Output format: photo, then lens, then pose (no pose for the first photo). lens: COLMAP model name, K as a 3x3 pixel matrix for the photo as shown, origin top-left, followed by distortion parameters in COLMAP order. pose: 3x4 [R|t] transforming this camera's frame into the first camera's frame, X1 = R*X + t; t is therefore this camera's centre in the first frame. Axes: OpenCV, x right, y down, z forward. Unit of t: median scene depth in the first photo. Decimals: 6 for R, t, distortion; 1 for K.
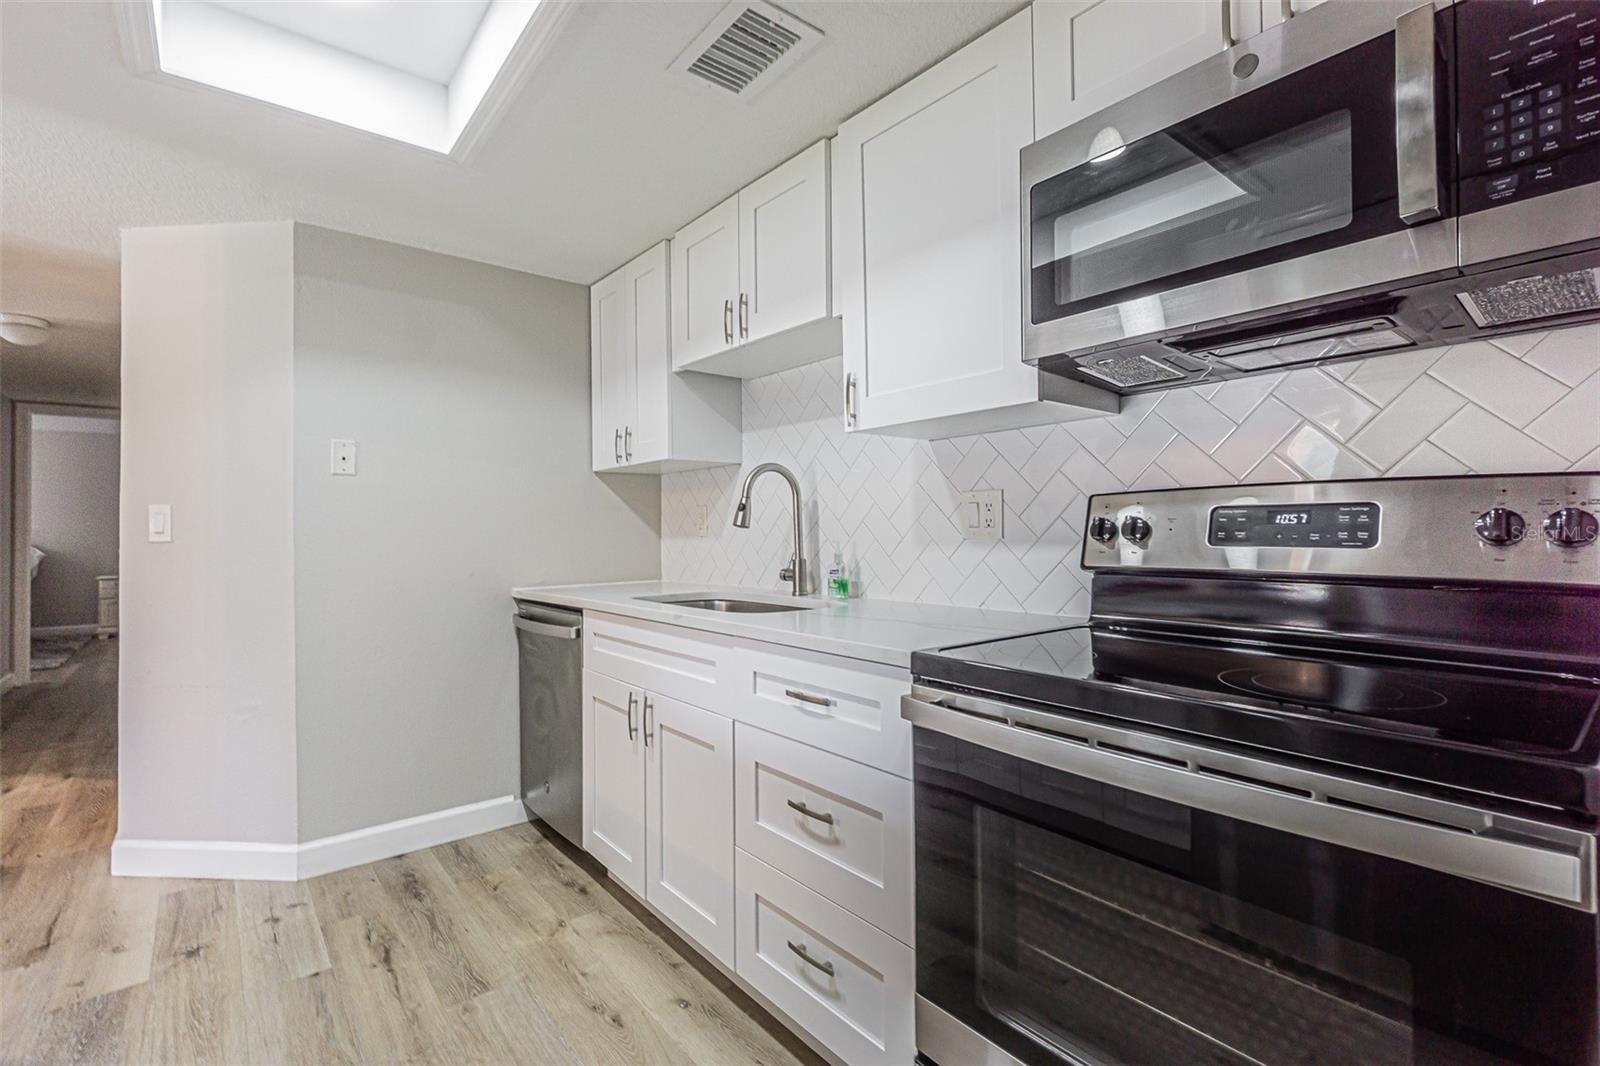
lens RADIAL K [[700.7, 0, 788.0], [0, 700.7, 526.5], [0, 0, 1]] dist [-0.005016, 0.001046]
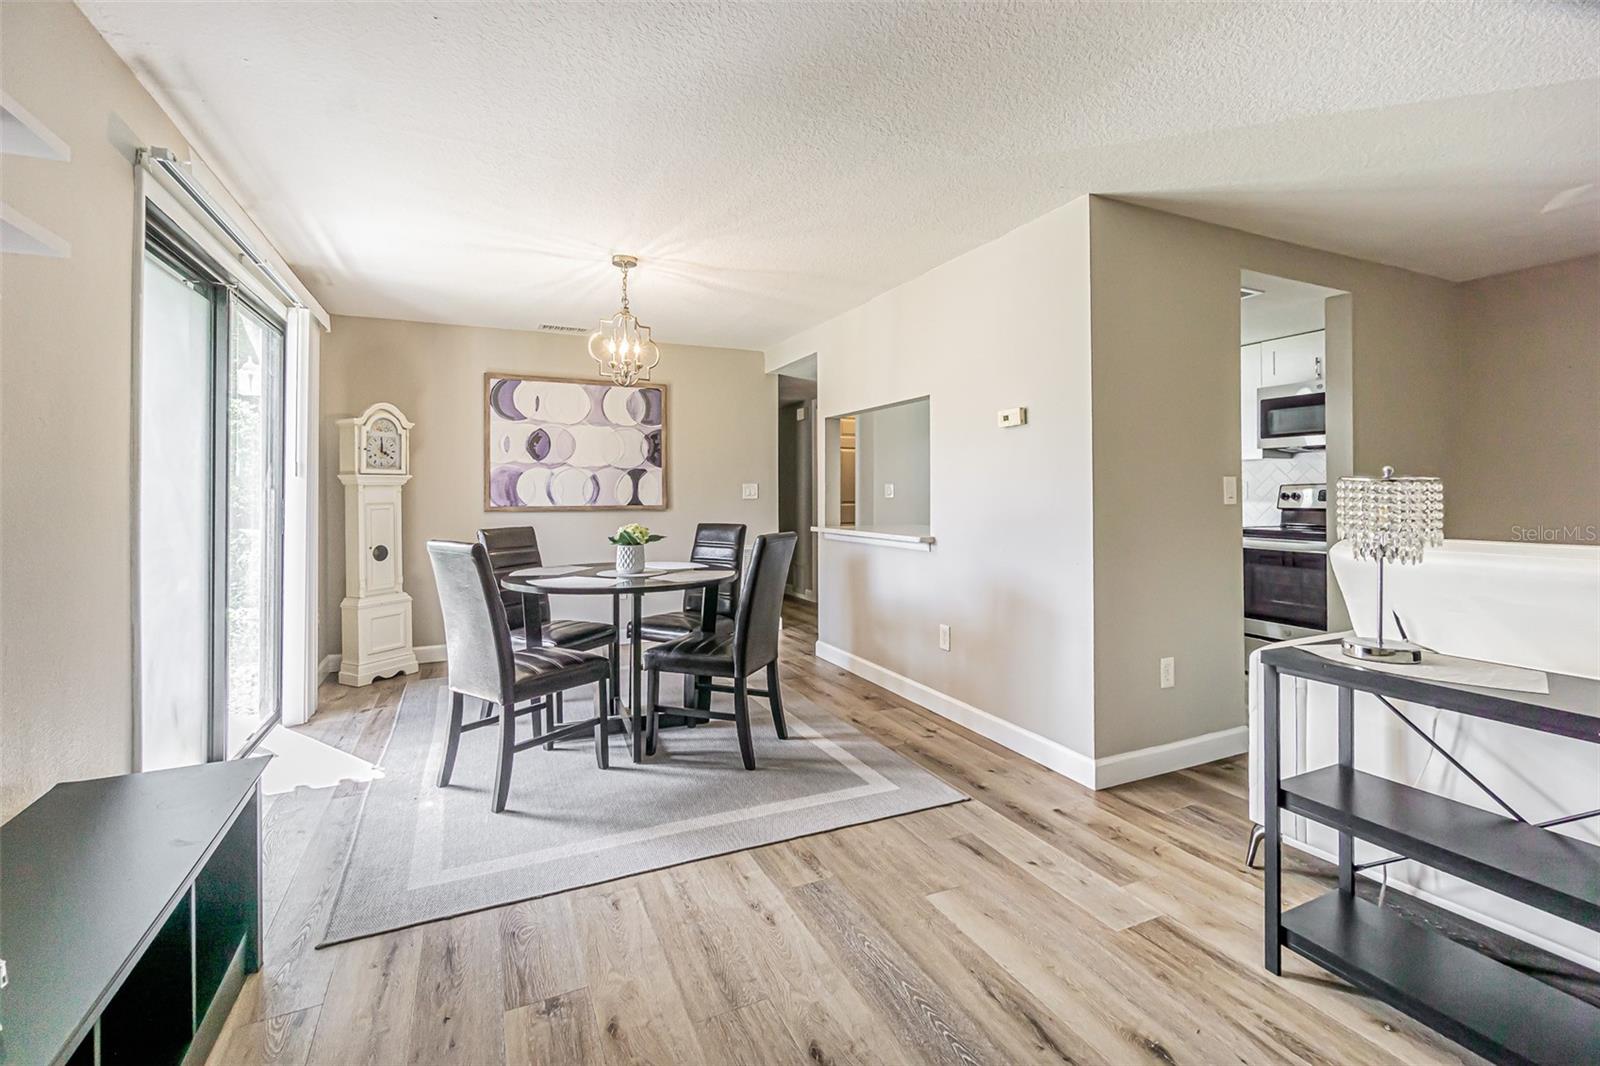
lens RADIAL K [[700.7, 0, 781.5], [0, 700.7, 494.0], [0, 0, 1]] dist [-0.005016, 0.001046]
pose [[0.969653, 0.006688, -0.244393, -0.718736], [-0.004620, 0.999948, 0.009037, -0.016819], [0.244441, -0.007633, 0.969634, -1.910407]]
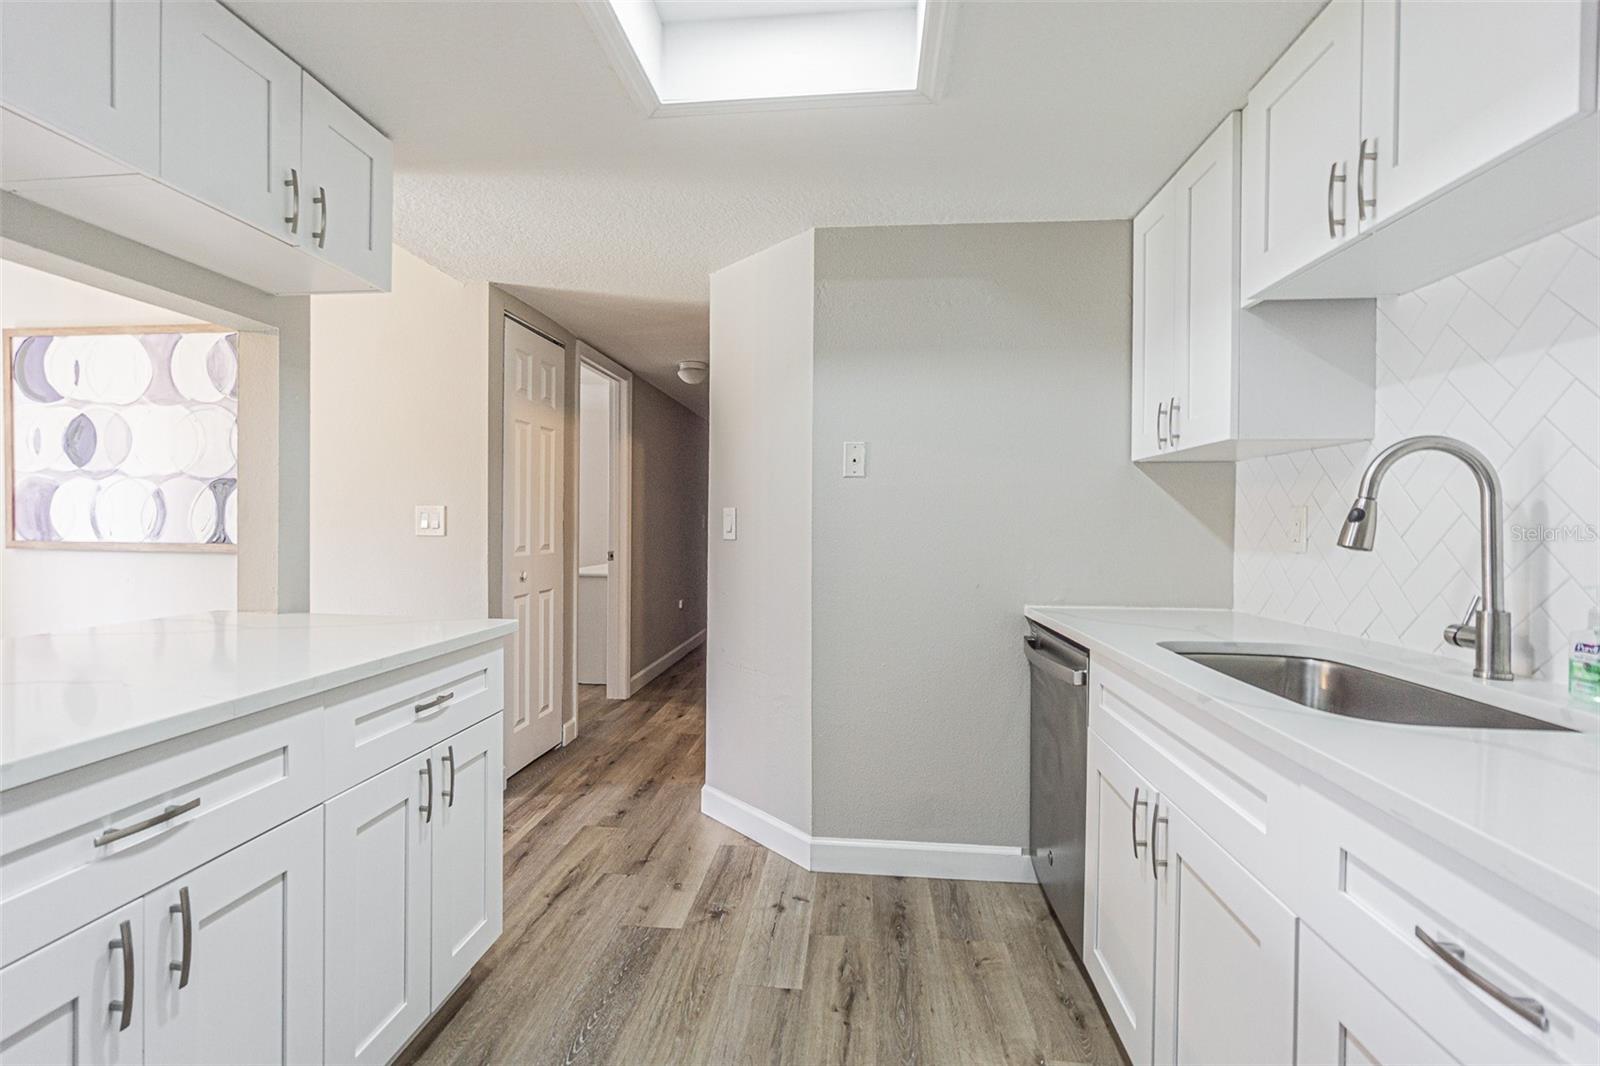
lens RADIAL K [[723.4, 0, 794.4], [0, 723.4, 532.5], [0, 0, 1]] dist [-0.007532, 0.002907]
pose [[0.713122, 0.024844, -0.700599, 0.019703], [-0.011075, 0.999646, 0.024176, -0.021321], [0.700952, -0.009481, 0.713145, 0.233070]]
